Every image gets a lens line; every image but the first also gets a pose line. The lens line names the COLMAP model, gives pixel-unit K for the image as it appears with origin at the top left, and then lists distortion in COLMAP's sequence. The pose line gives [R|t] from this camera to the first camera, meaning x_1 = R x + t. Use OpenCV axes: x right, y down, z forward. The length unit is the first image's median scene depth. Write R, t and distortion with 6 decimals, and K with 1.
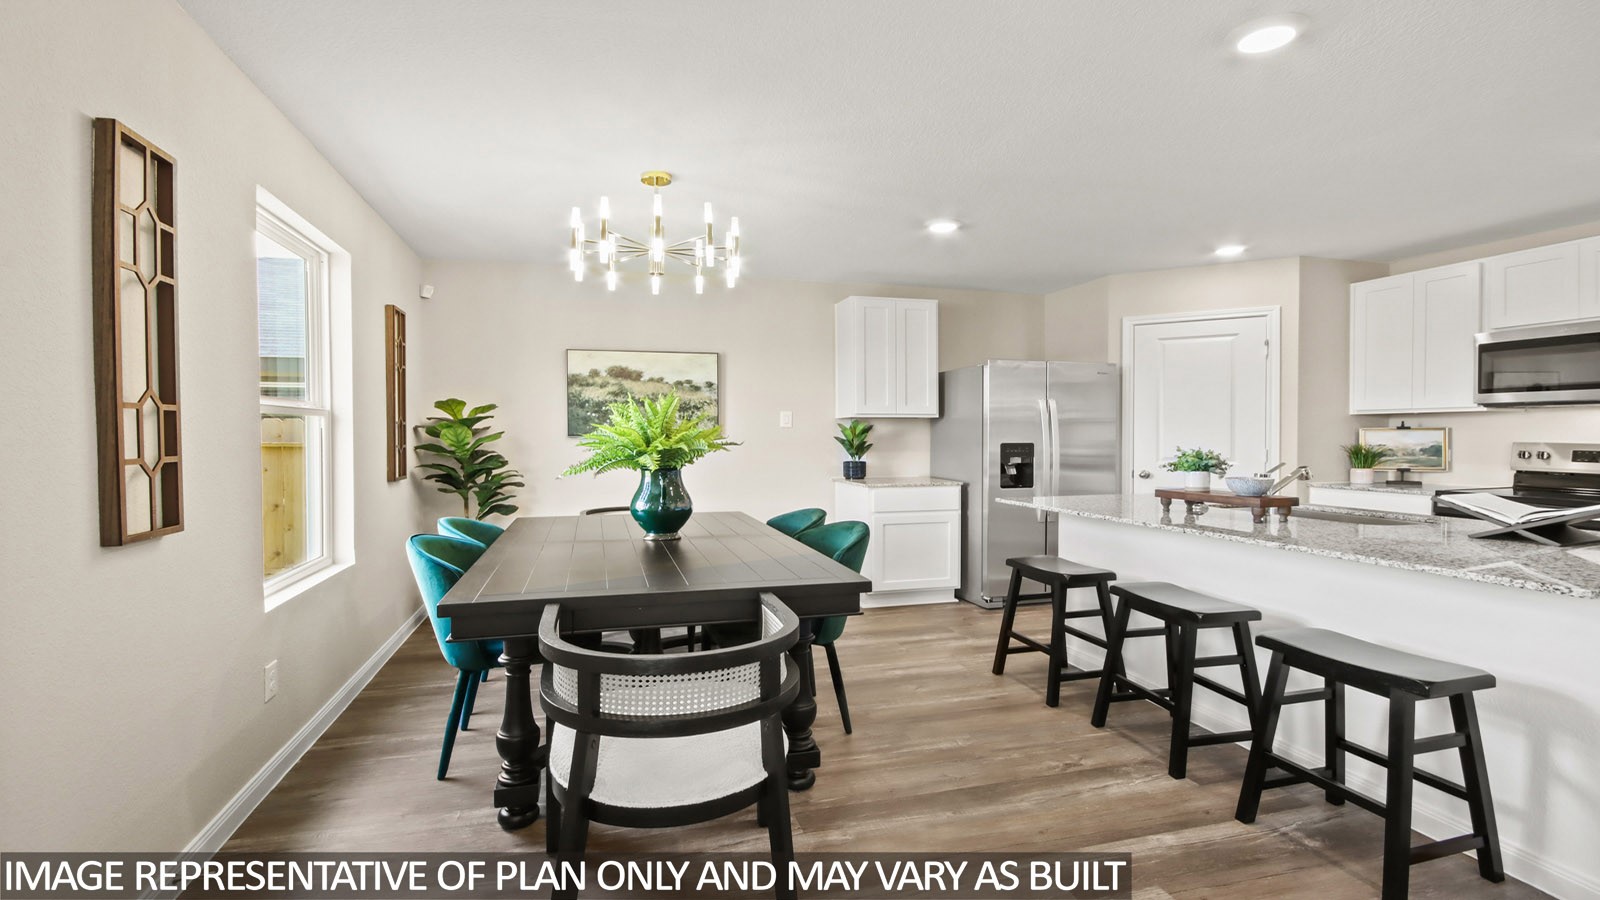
lens RADIAL K [[742.7, 0, 800.0], [0, 742.7, 450.0], [0, 0, 1]] dist [-0.002266, -0.001093]
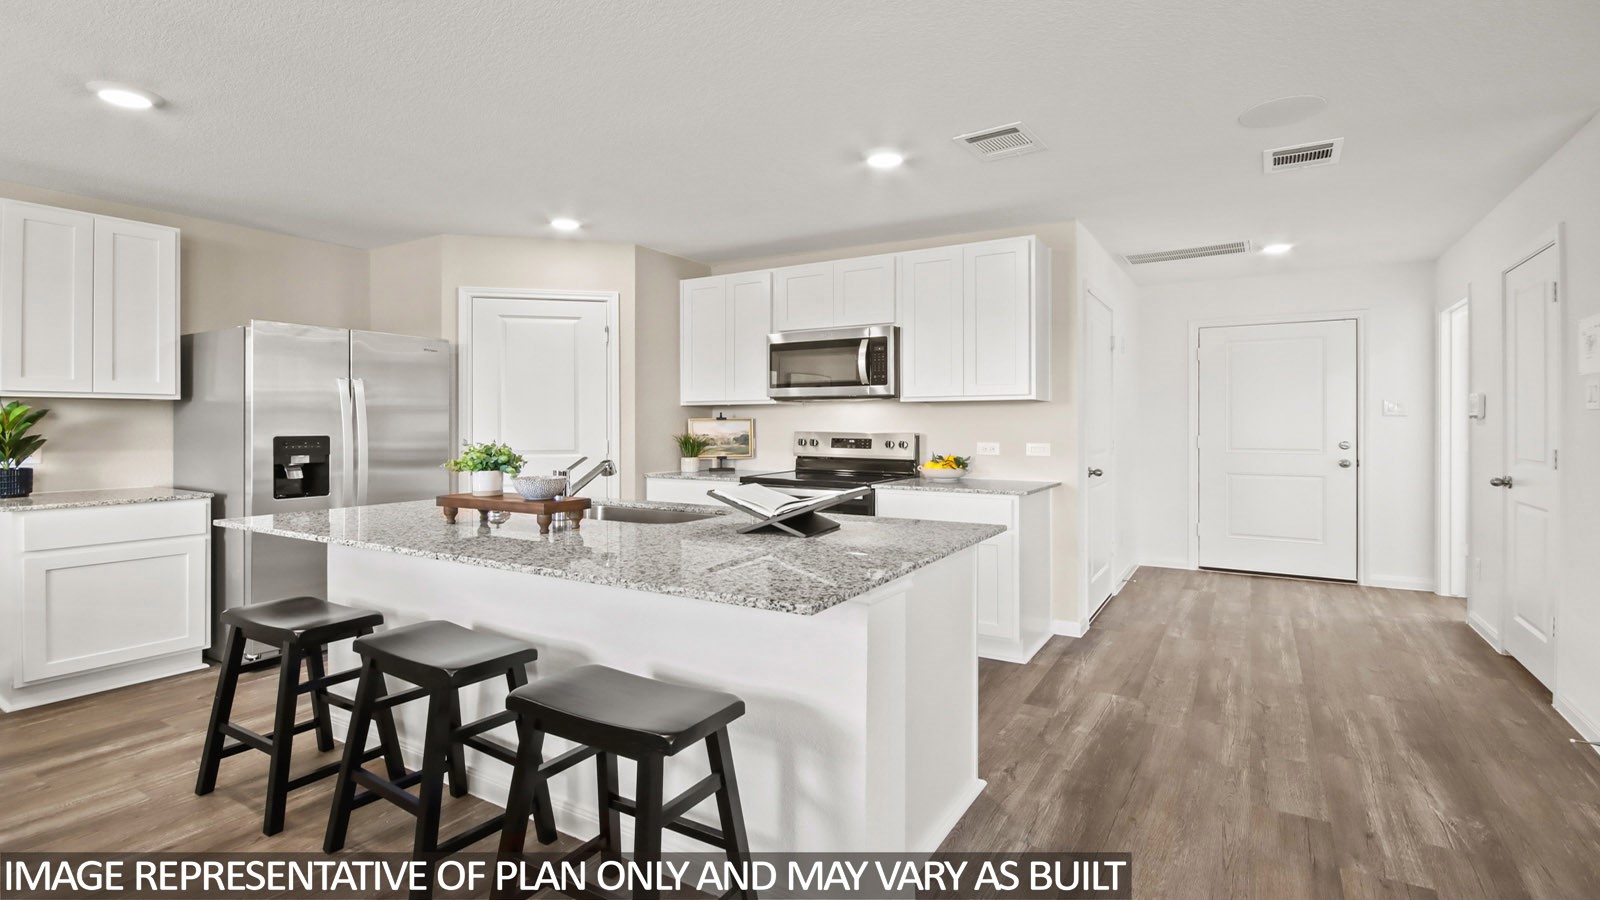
lens RADIAL K [[755.3, 0, 800.0], [0, 755.3, 419.9], [0, 0, 1]] dist [-0.001126, -0.000382]
pose [[0.733241, 0.005105, 0.679950, 0.156582], [0.014016, 0.999646, -0.022620, -0.001668], [-0.679825, 0.026116, 0.732909, 0.121872]]
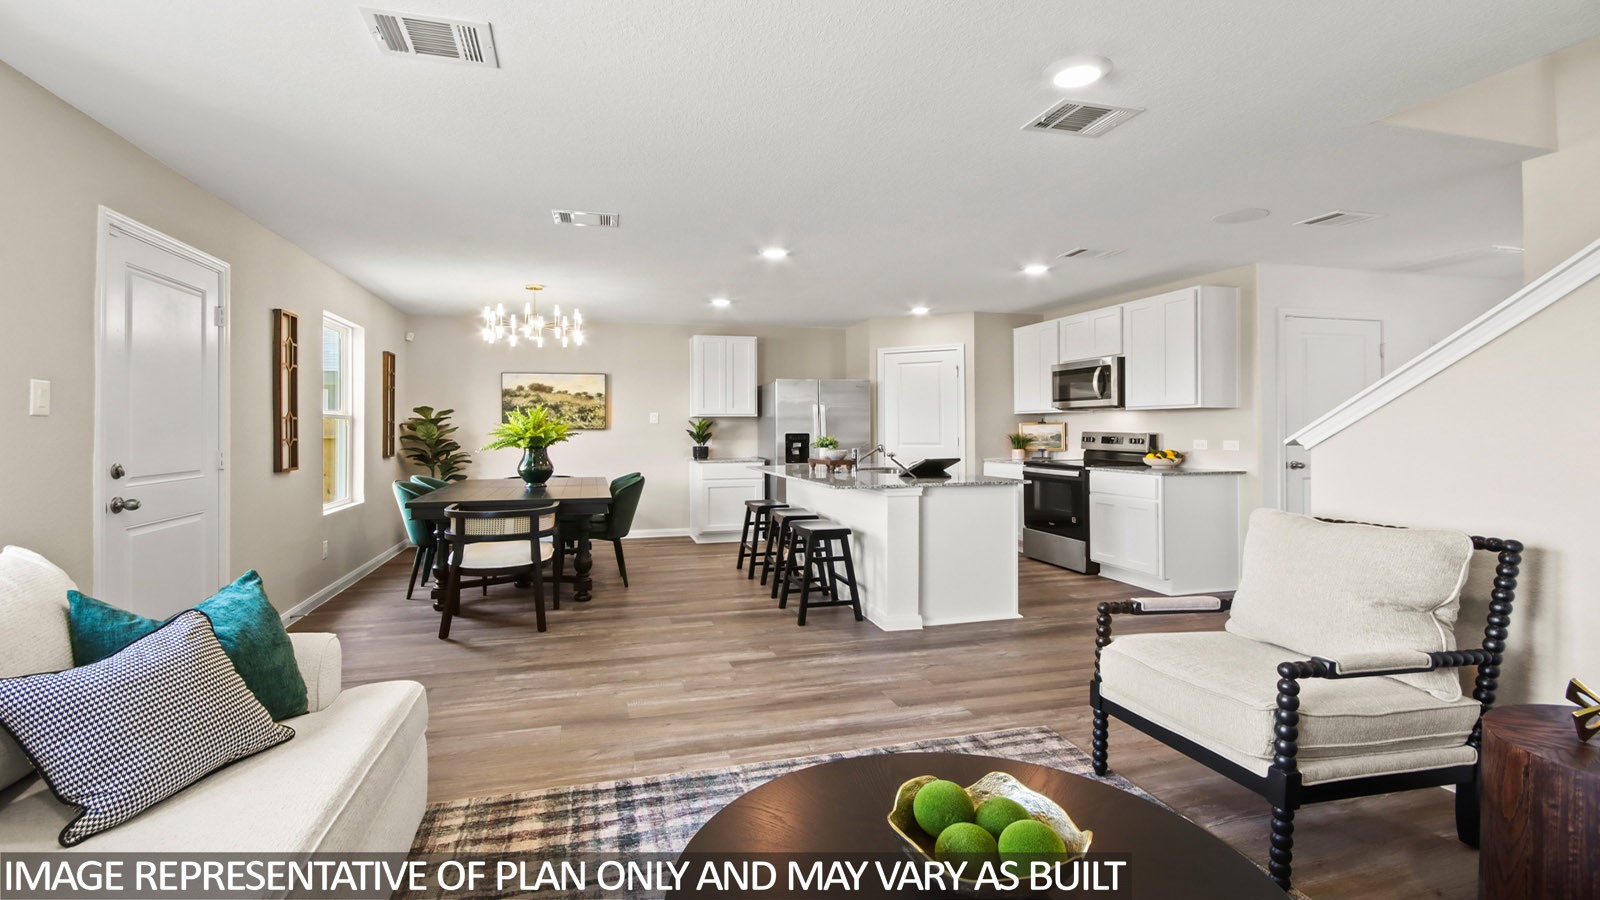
lens RADIAL K [[755.3, 0, 800.0], [0, 755.3, 419.9], [0, 0, 1]] dist [-0.001126, -0.000382]
pose [[0.999993, -0.003342, 0.001722, 0.318762], [0.003395, 0.999476, -0.032204, 0.013588], [-0.001614, 0.032210, 0.999480, -0.588837]]
